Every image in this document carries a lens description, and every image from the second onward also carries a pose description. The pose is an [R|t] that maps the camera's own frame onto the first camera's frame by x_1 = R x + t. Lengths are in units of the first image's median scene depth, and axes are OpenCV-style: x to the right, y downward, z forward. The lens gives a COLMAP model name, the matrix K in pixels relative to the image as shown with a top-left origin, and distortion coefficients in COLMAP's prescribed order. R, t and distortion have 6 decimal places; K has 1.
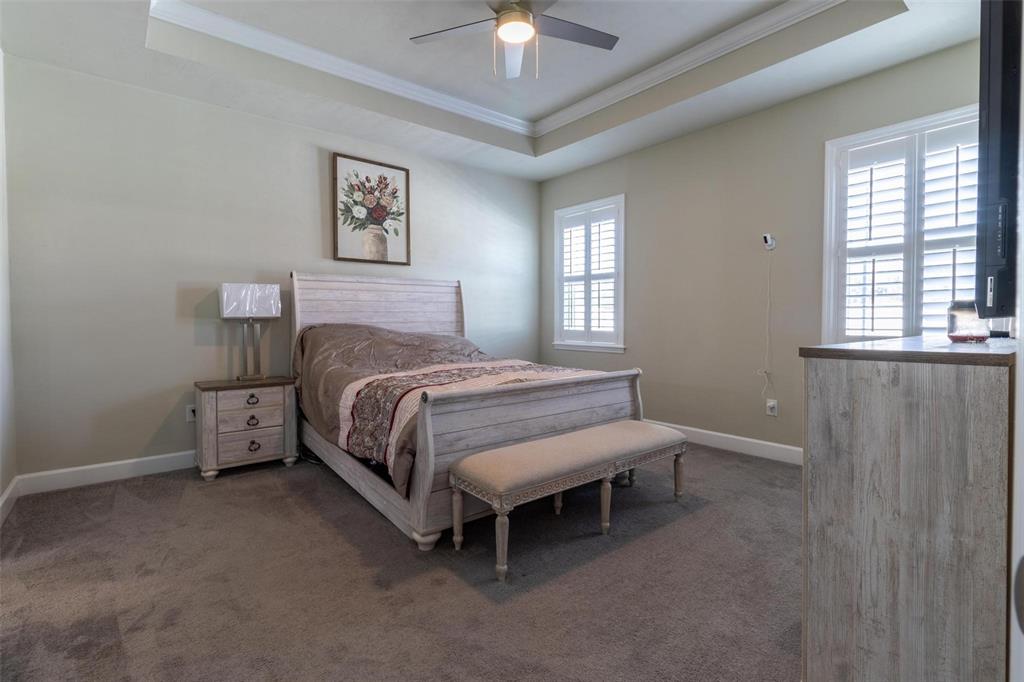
lens RADIAL K [[471.3, 0, 538.3], [0, 471.3, 331.1], [0, 0, 1]] dist [0.000413, 0.001667]
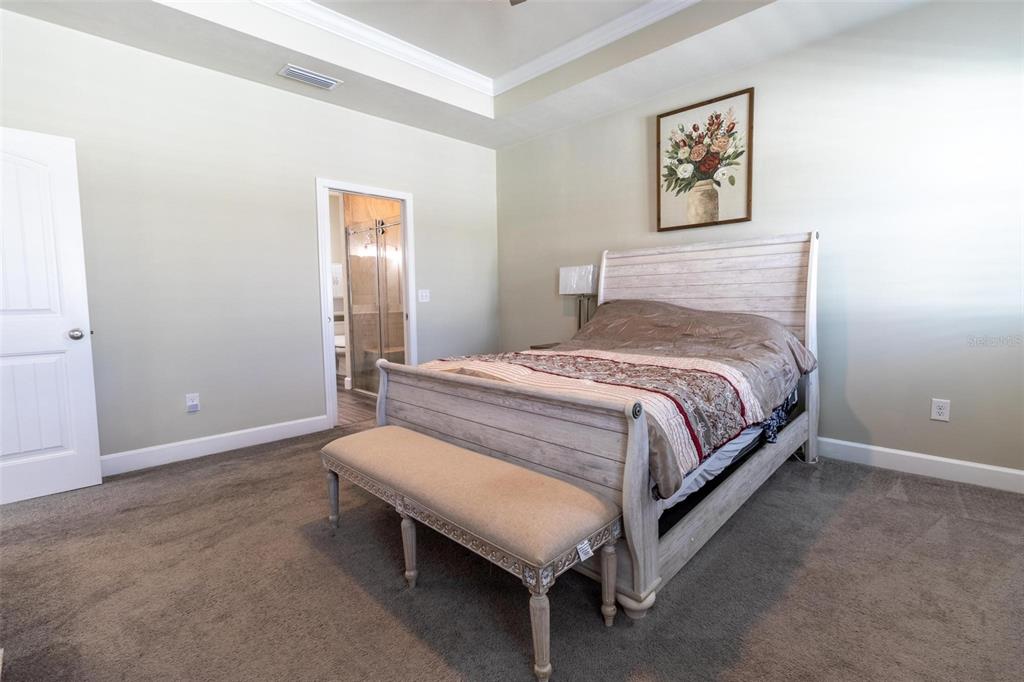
lens RADIAL K [[471.3, 0, 509.7], [0, 471.3, 334.3], [0, 0, 1]] dist [0.000413, 0.001667]
pose [[0.079922, 0.079991, -0.993586, 0.480127], [-0.010181, 0.996788, 0.079430, -0.017367], [0.996749, 0.003768, 0.080479, 0.602687]]
